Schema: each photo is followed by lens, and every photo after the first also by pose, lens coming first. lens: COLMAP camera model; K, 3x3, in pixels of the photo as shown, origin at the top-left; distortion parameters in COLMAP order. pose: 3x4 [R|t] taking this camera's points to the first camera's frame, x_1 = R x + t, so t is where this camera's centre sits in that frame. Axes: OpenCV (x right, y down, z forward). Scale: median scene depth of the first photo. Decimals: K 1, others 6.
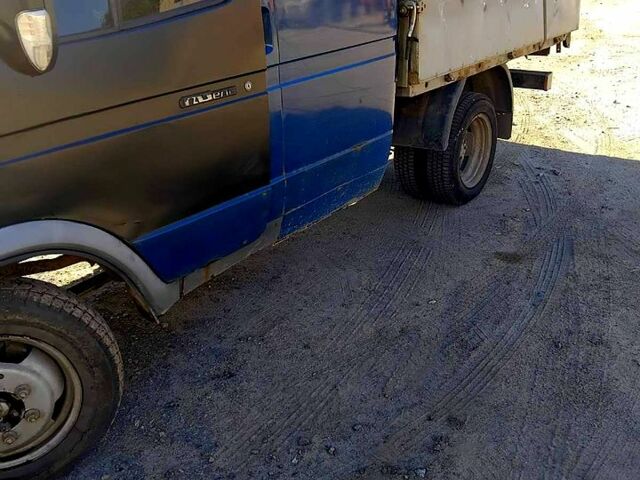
lens RADIAL K [[628.5, 0, 320.0], [0, 628.5, 240.0], [0, 0, 1]] dist [0.024868, 0.001347]
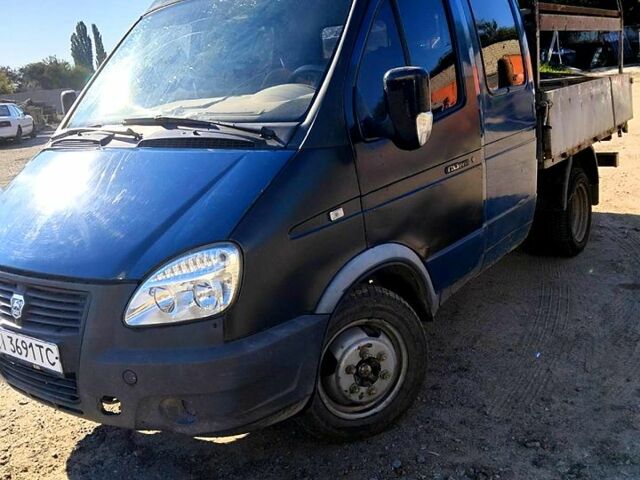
lens RADIAL K [[583.8, 0, 320.0], [0, 583.8, 240.0], [0, 0, 1]] dist [0.000515, -0.011084]
pose [[0.993702, -0.094135, -0.060783, -0.298855], [0.081517, 0.979488, -0.184278, 0.124887], [0.076883, 0.178163, 0.980993, -0.265953]]
